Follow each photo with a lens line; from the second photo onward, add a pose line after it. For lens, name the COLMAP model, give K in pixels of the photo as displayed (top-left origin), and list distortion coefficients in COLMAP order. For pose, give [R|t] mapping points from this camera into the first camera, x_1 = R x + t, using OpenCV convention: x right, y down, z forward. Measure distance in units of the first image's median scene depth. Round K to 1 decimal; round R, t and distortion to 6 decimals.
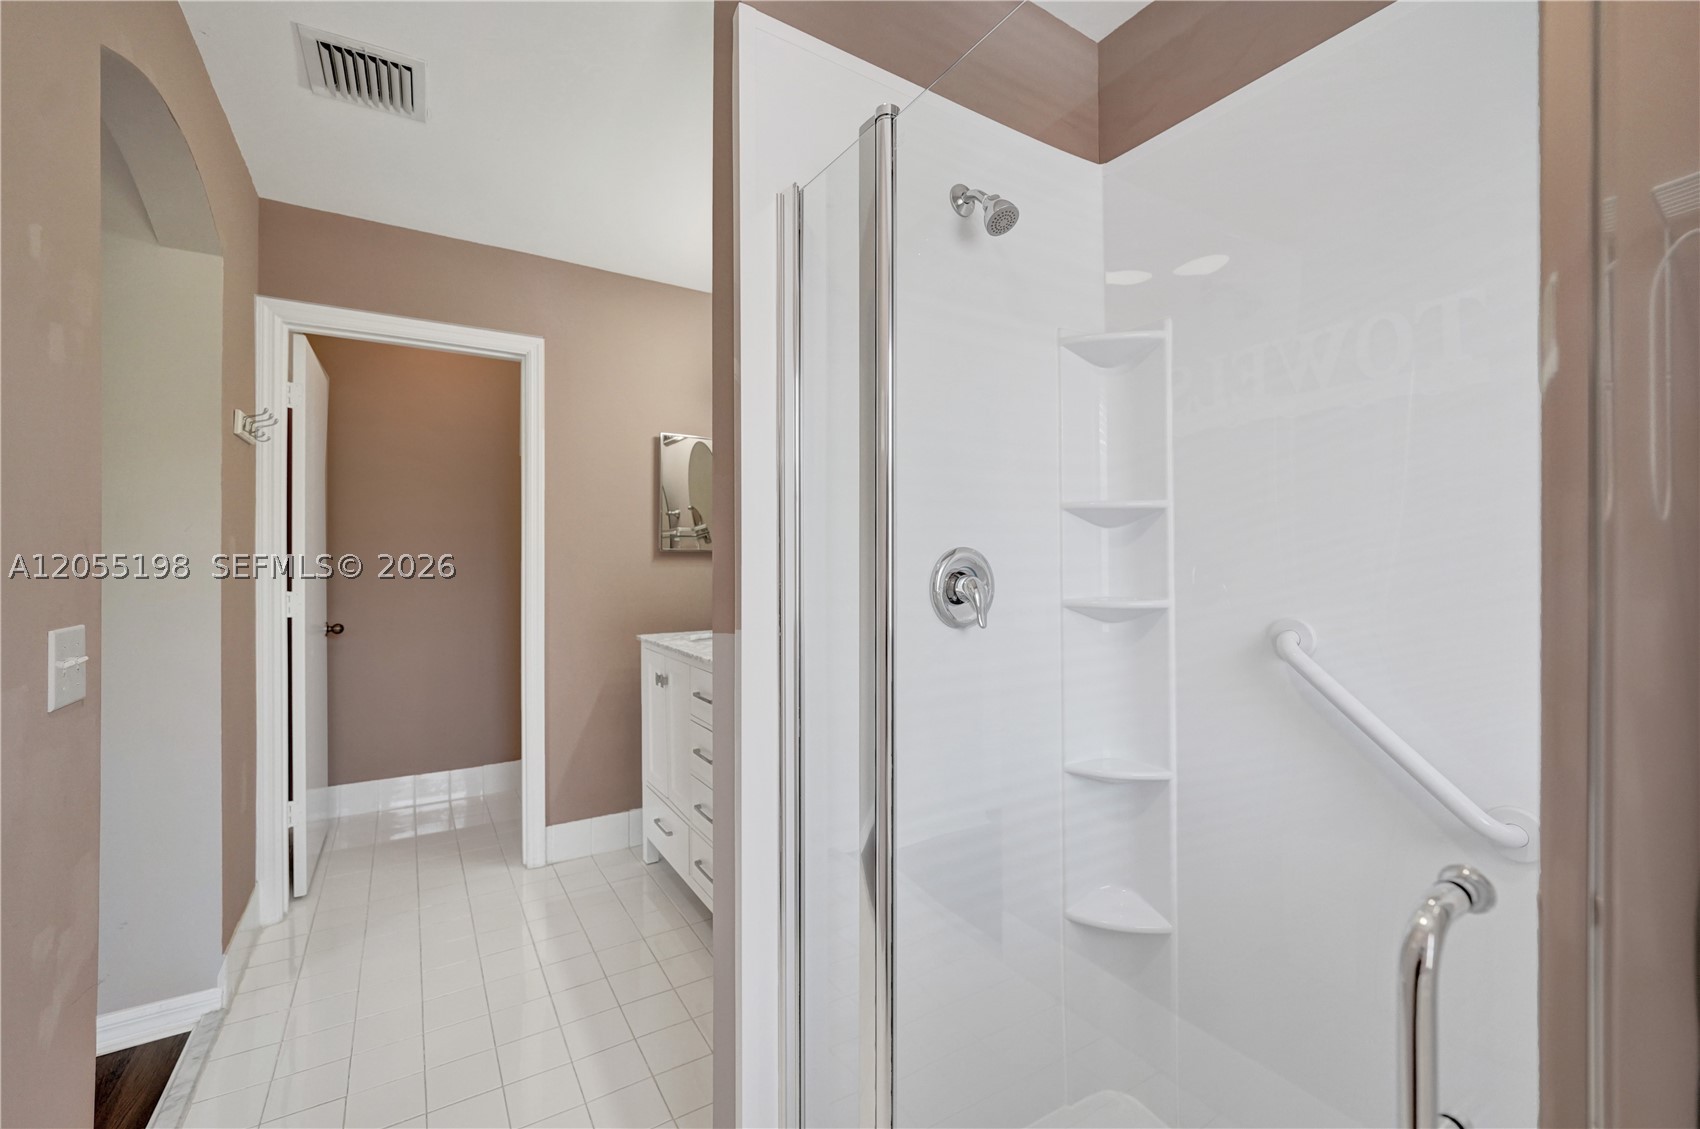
lens RADIAL K [[689.4, 0, 850.0], [0, 689.4, 564.5], [0, 0, 1]] dist [0.000225, 0.000089]
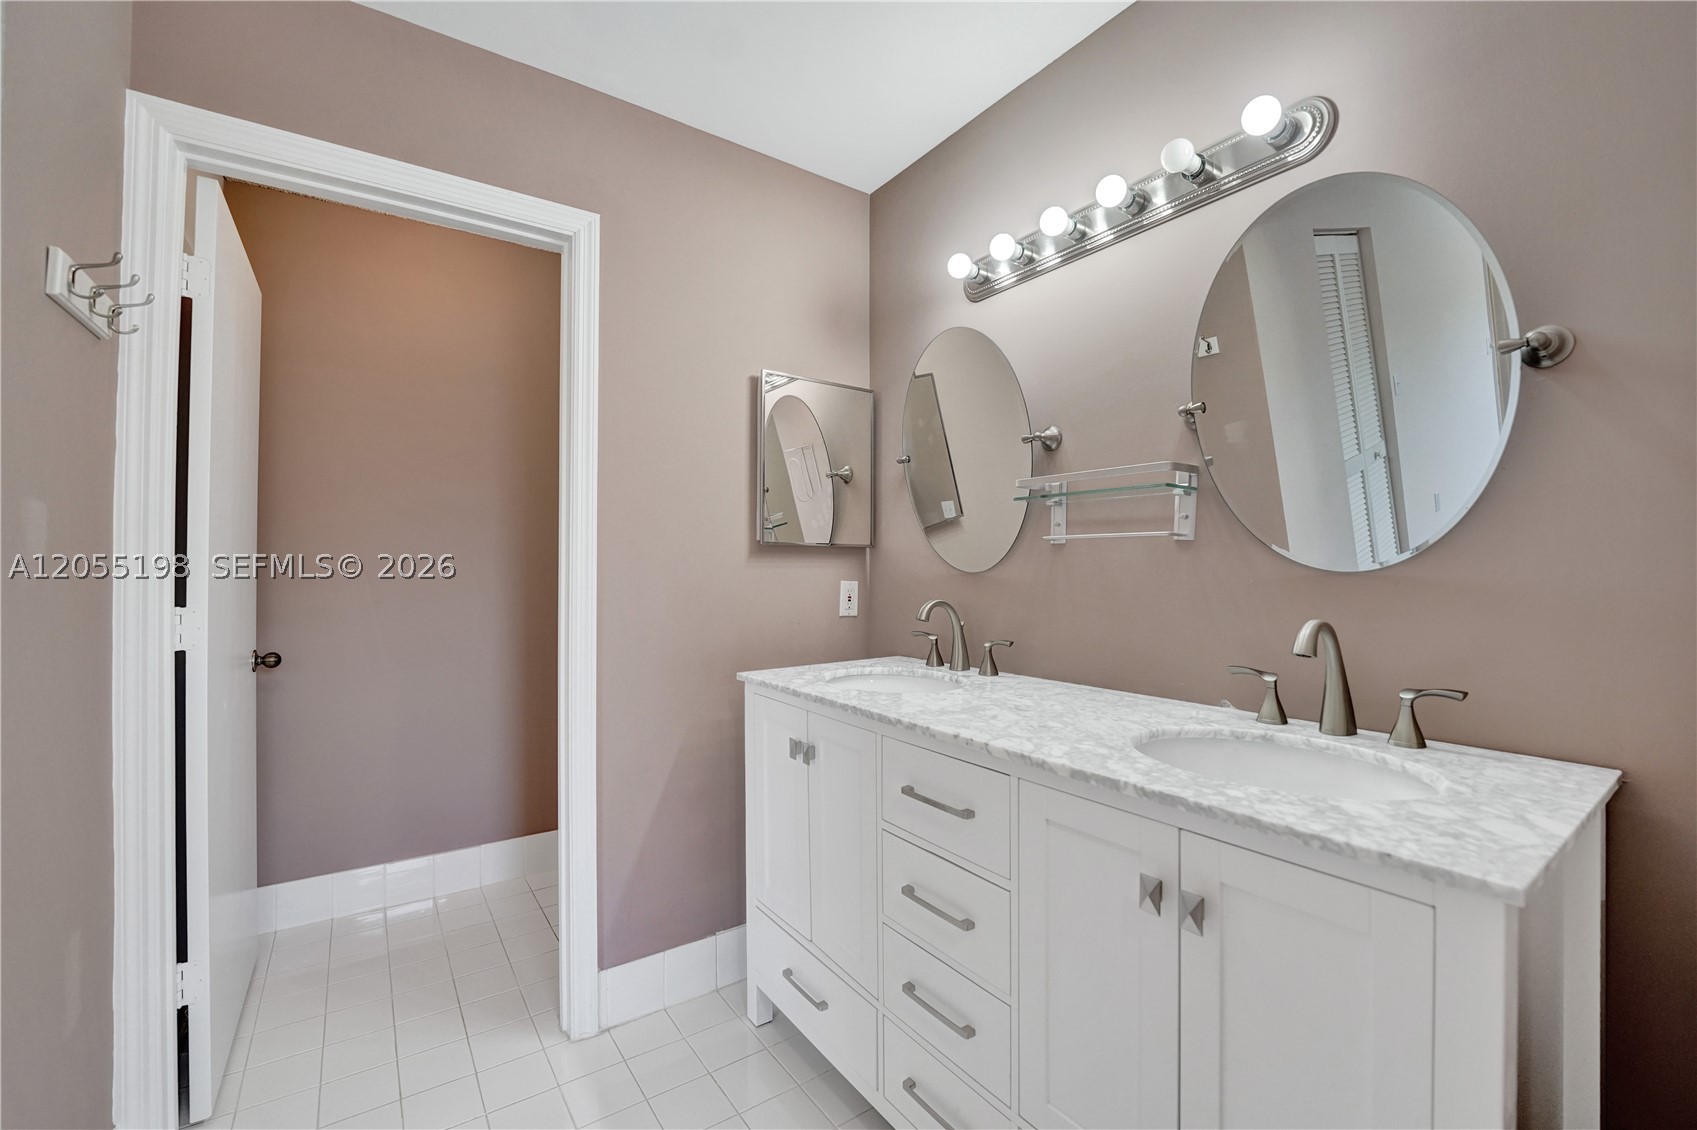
lens RADIAL K [[703.9, 0, 848.5], [0, 703.9, 565.0], [0, 0, 1]] dist [0.000869, -0.004830]
pose [[0.999415, 0.003366, 0.034029, -0.231709], [-0.003155, 0.999975, -0.006252, 0.004916], [-0.034049, 0.006141, 0.999401, 0.333961]]
